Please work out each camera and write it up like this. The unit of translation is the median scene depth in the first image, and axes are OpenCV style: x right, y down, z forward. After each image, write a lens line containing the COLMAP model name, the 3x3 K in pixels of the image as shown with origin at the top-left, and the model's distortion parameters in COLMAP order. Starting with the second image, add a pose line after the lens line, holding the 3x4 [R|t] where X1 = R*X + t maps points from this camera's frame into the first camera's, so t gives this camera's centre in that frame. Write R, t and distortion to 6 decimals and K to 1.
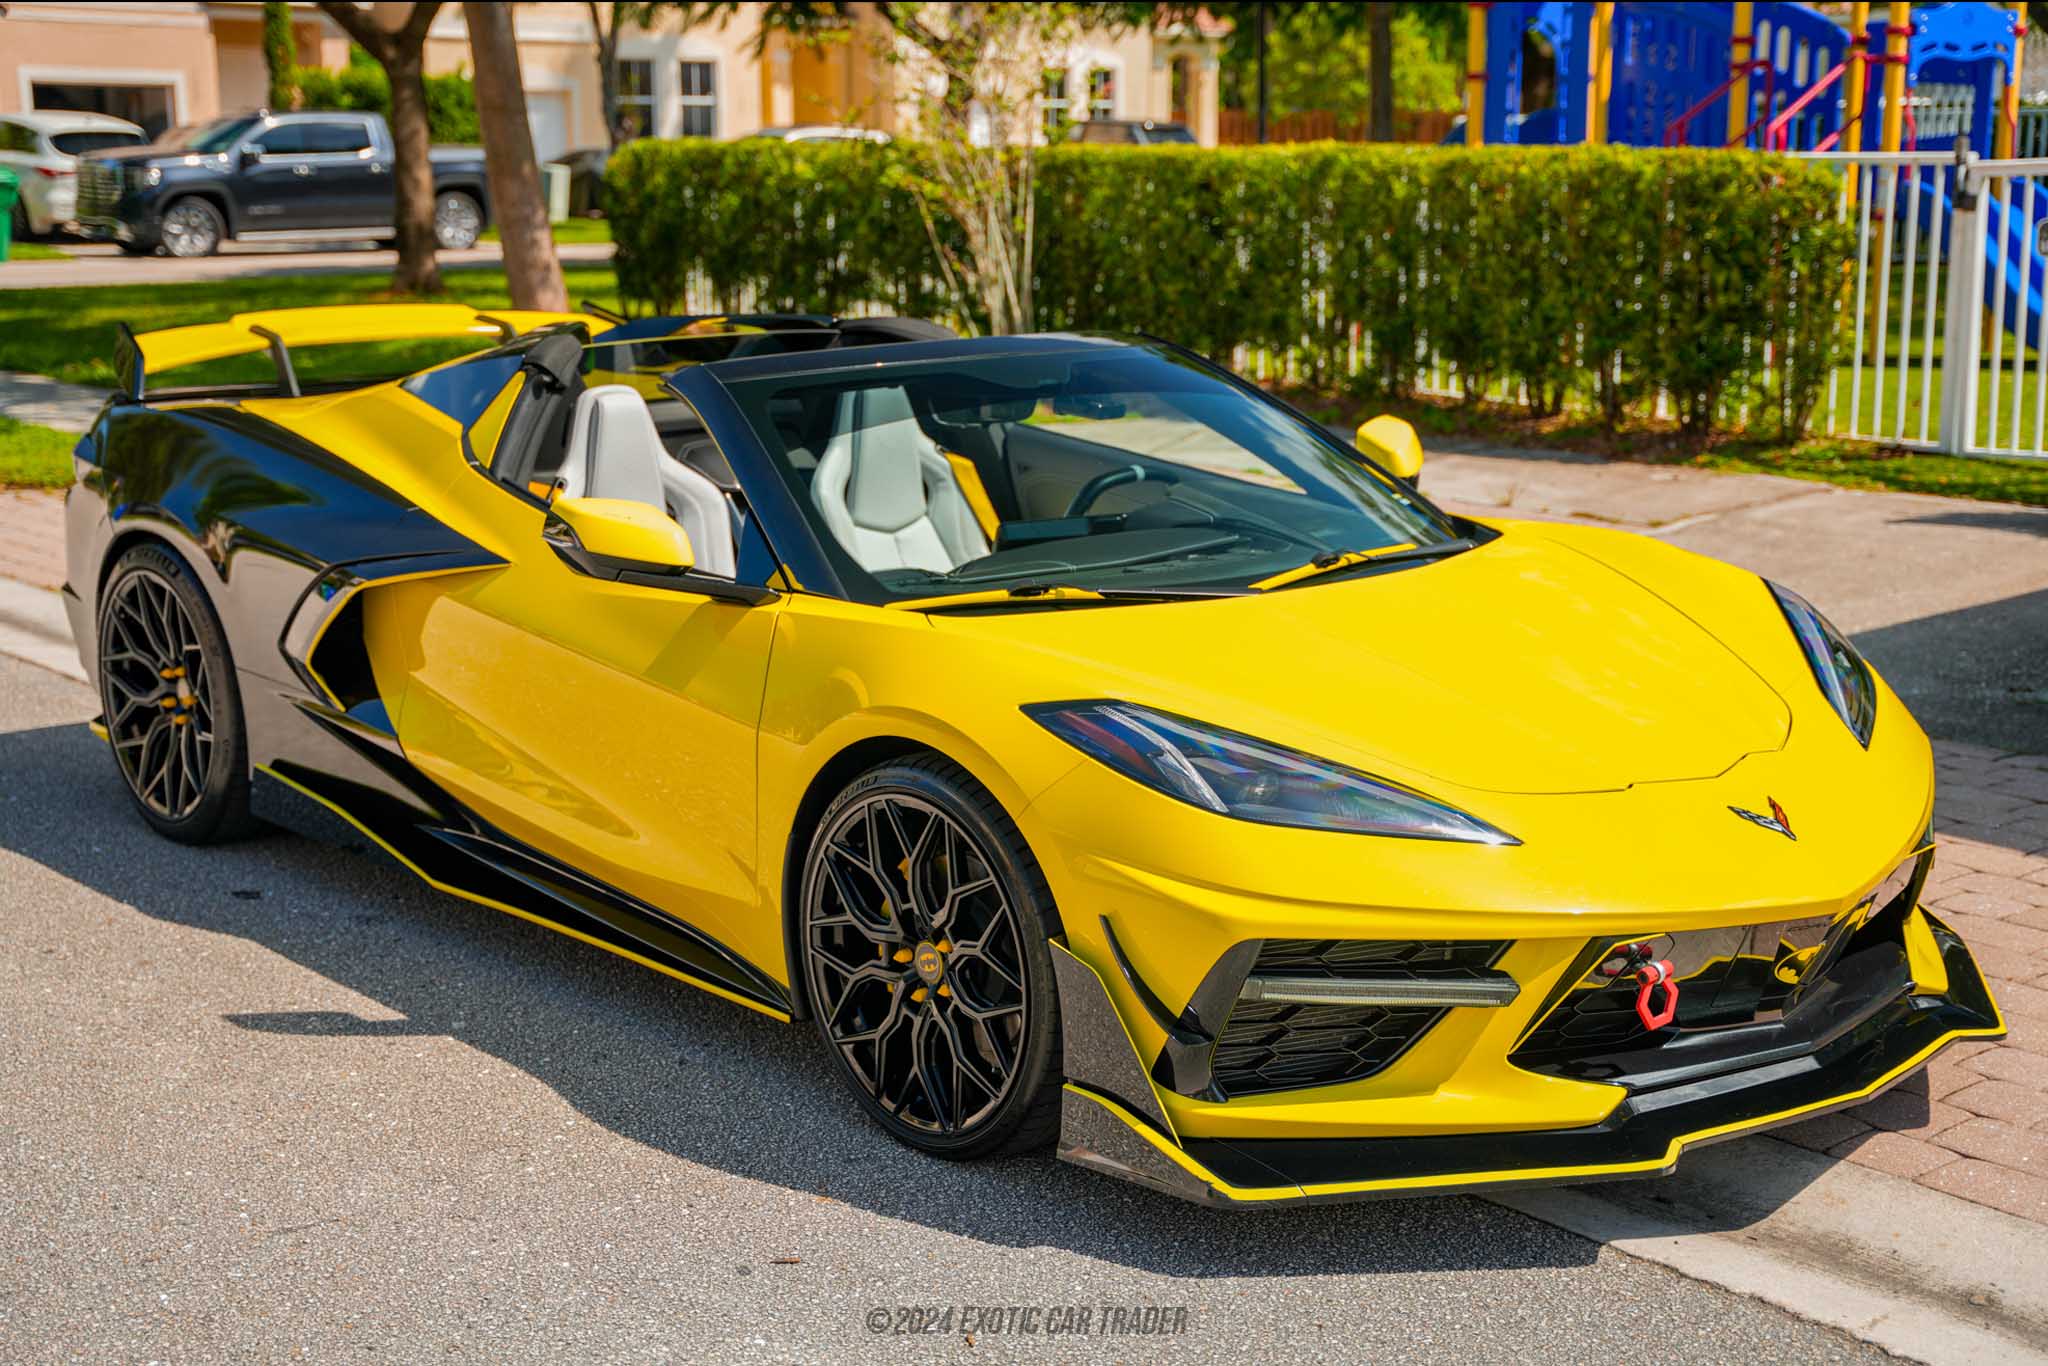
lens RADIAL K [[2838.5, 0, 1024.0], [0, 2838.5, 683.0], [0, 0, 1]] dist [0.106446, 0.020628]
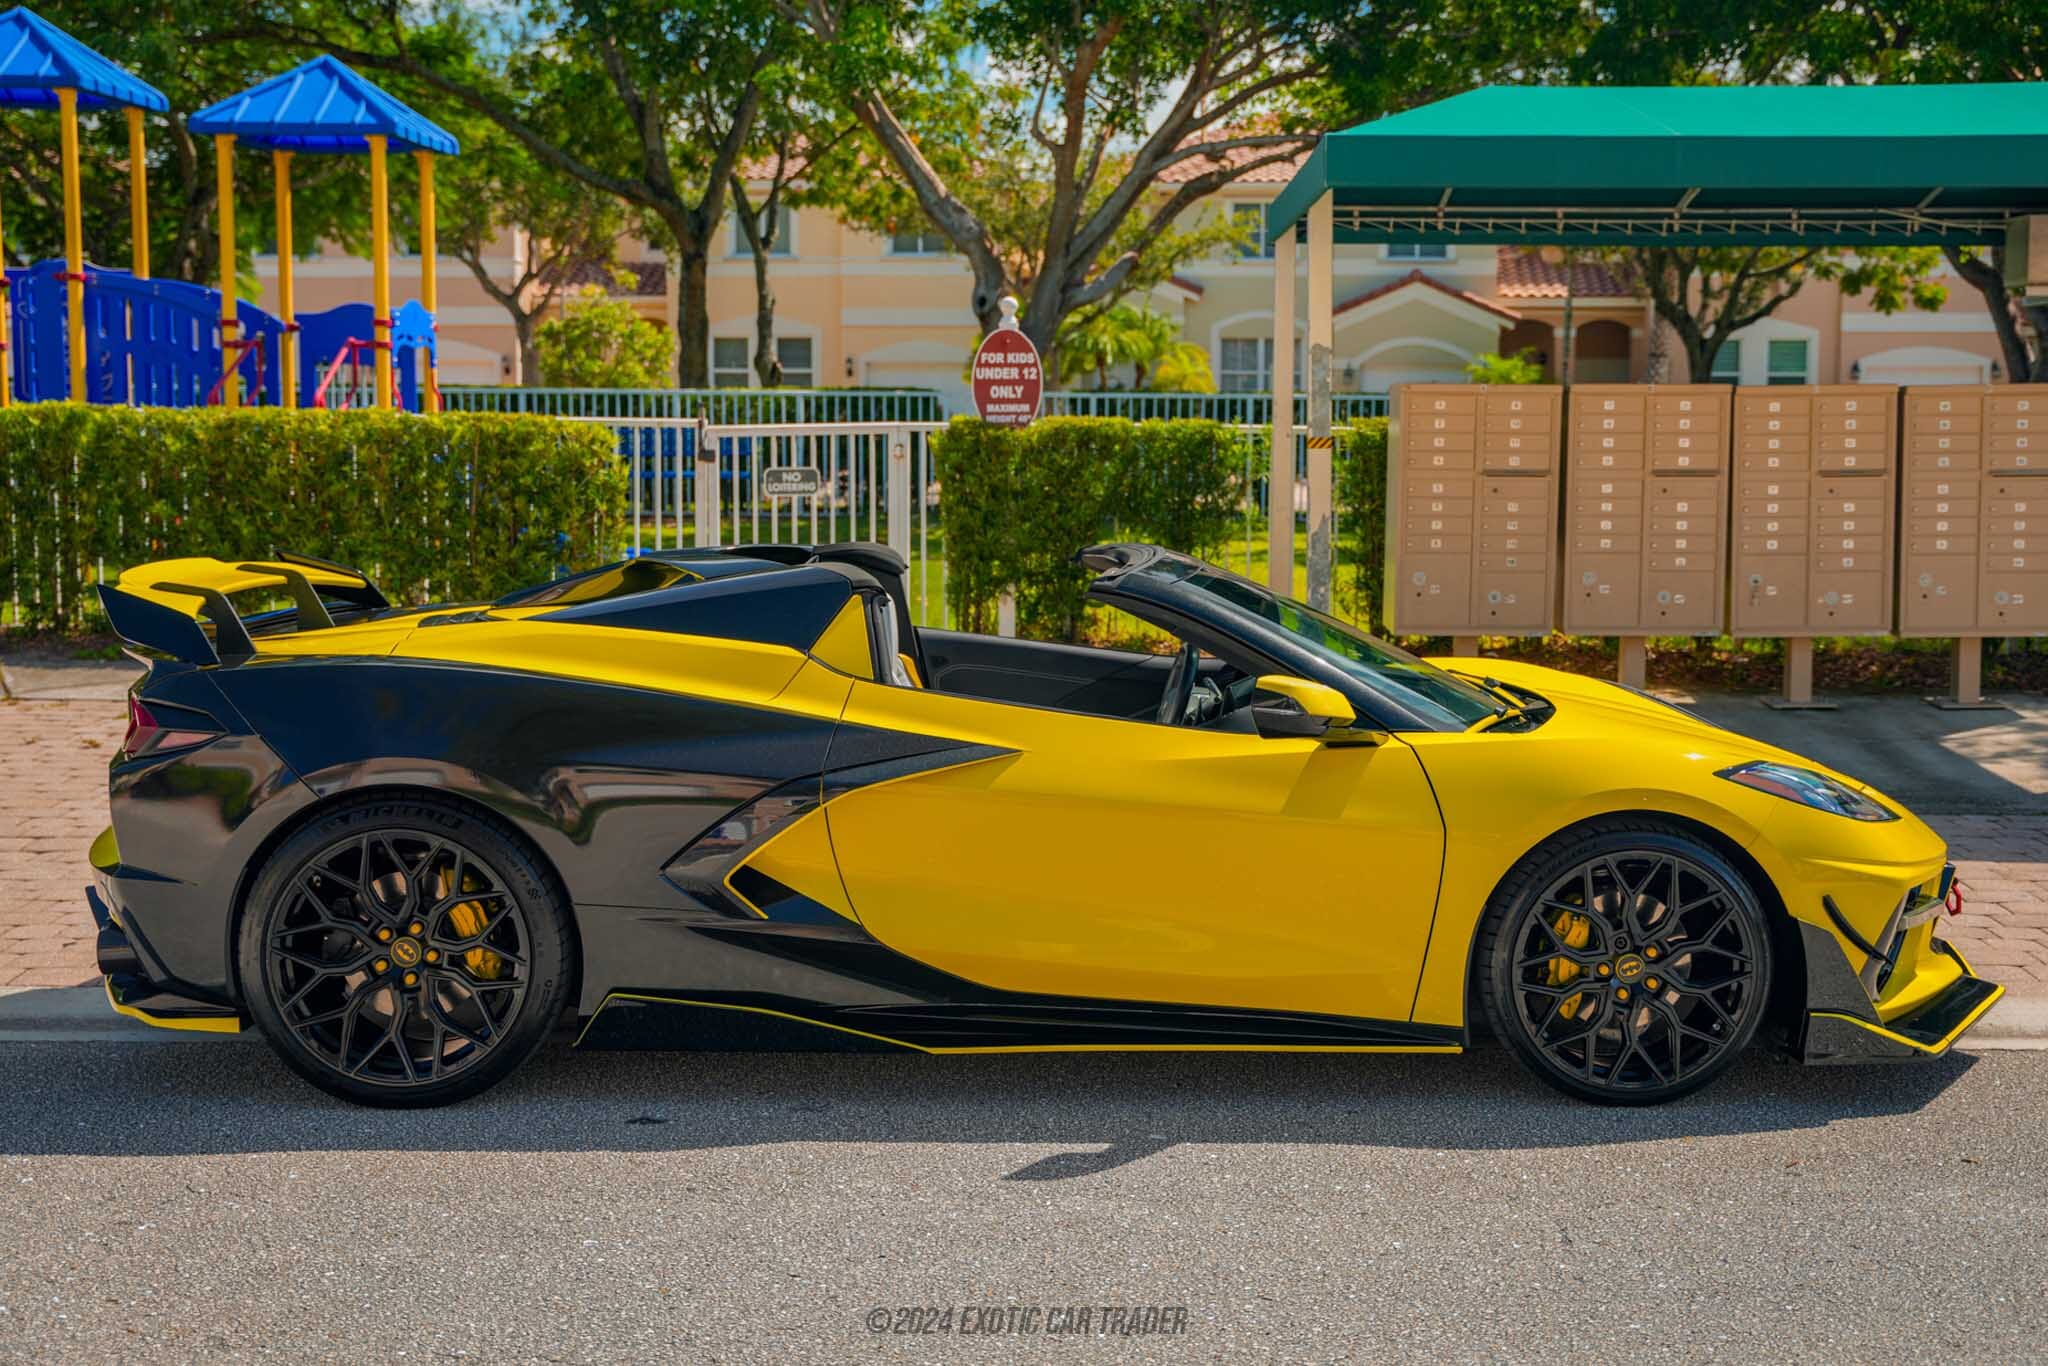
lens RADIAL K [[2347.0, 0, 1185.4], [0, 2347.0, 677.0], [0, 0, 1]] dist [-0.004646, -0.031263]
pose [[0.620081, -0.077489, 0.780702, -0.943363], [0.135320, 0.990760, -0.009141, -0.058214], [-0.772780, 0.111313, 0.624837, 0.370943]]
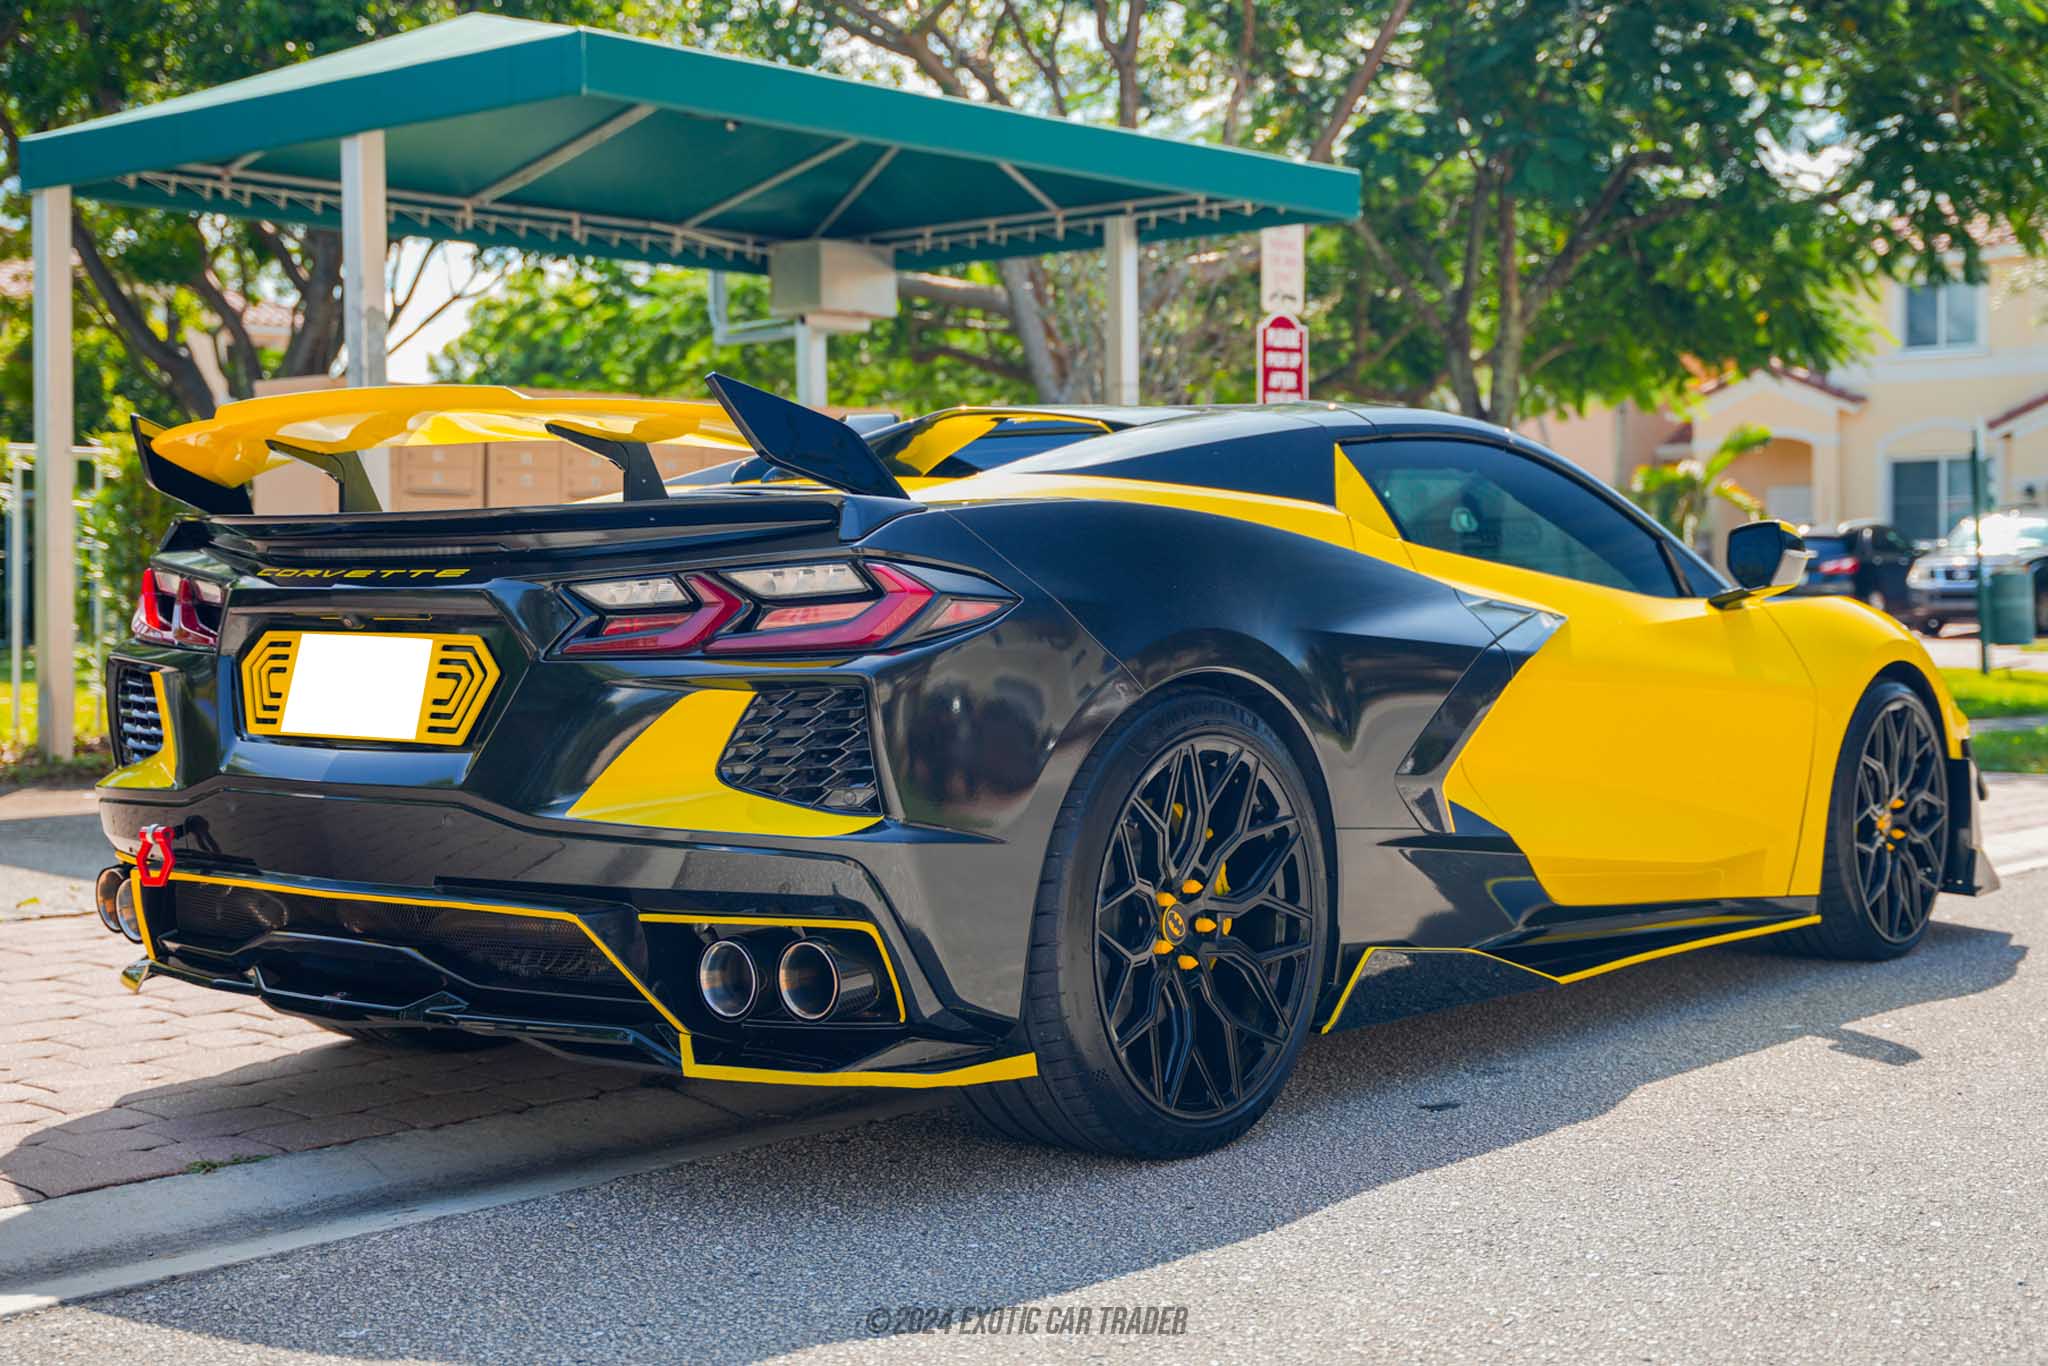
lens RADIAL K [[2703.3, 0, 1024.0], [0, 2703.3, 683.0], [0, 0, 1]] dist [0.031904, 0.057289]
pose [[-0.177594, -0.024806, 0.983791, -1.137884], [0.192007, 0.979597, 0.059361, -0.119442], [-0.965191, 0.199437, -0.169208, 1.433729]]
